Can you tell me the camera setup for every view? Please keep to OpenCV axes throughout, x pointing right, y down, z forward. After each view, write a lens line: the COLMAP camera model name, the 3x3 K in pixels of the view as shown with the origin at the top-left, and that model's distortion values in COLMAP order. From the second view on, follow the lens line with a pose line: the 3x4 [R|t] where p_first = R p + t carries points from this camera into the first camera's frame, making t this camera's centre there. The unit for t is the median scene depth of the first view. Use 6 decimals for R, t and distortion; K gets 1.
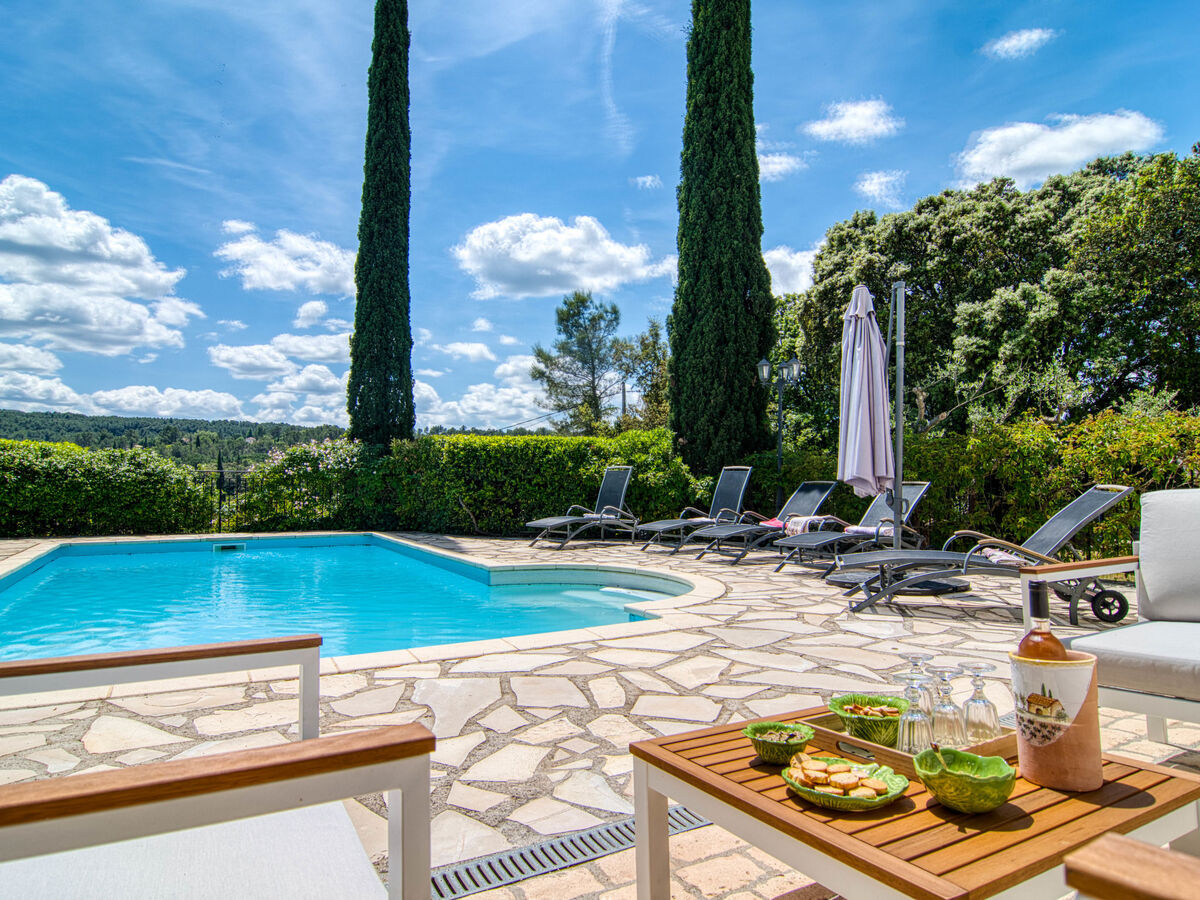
lens RADIAL K [[725.9, 0, 595.6], [0, 725.9, 445.2], [0, 0, 1]] dist [0.000040, -0.013926]
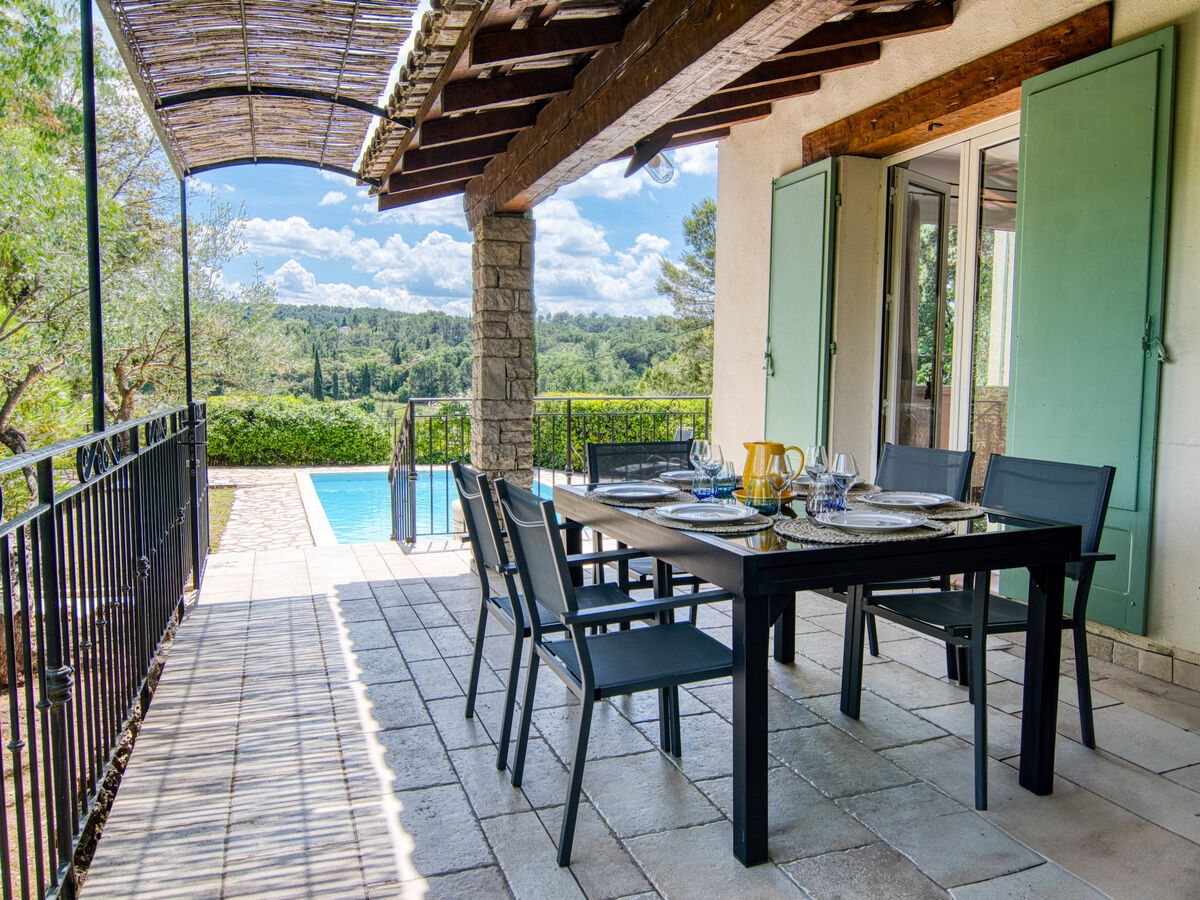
lens RADIAL K [[902.1, 0, 598.4], [0, 902.1, 474.9], [0, 0, 1]] dist [0.001405, 0.000898]
pose [[0.984798, 0.027976, -0.171438, 0.127417], [-0.001865, 0.988592, 0.150608, -0.107143], [0.173696, -0.147999, 0.973615, -0.534006]]
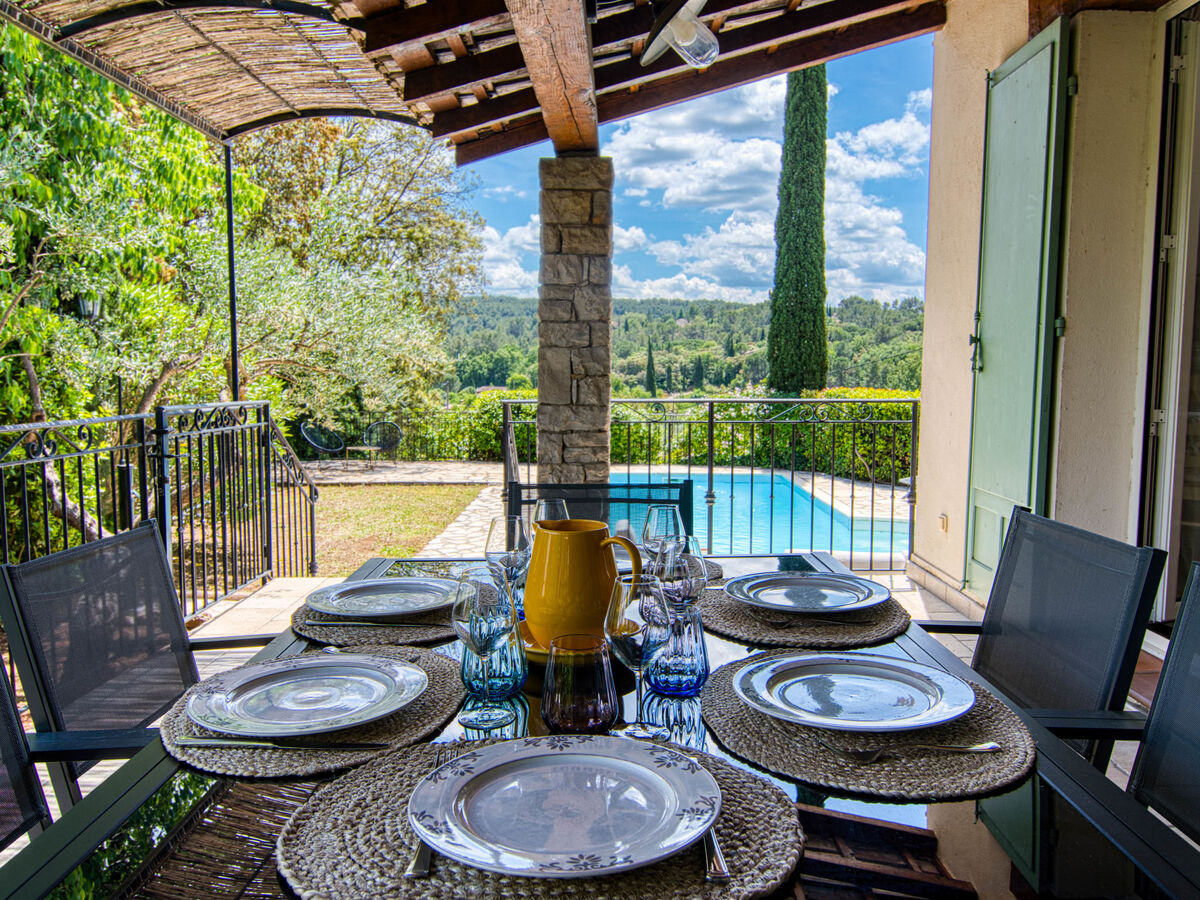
lens RADIAL K [[936.9, 0, 601.0], [0, 936.9, 470.3], [0, 0, 1]] dist [-0.004052, -0.003018]
pose [[0.863318, 0.059673, -0.501120, 0.182575], [0.017114, 0.988952, 0.147248, -0.103516], [0.504370, -0.135698, 0.852759, -0.405545]]
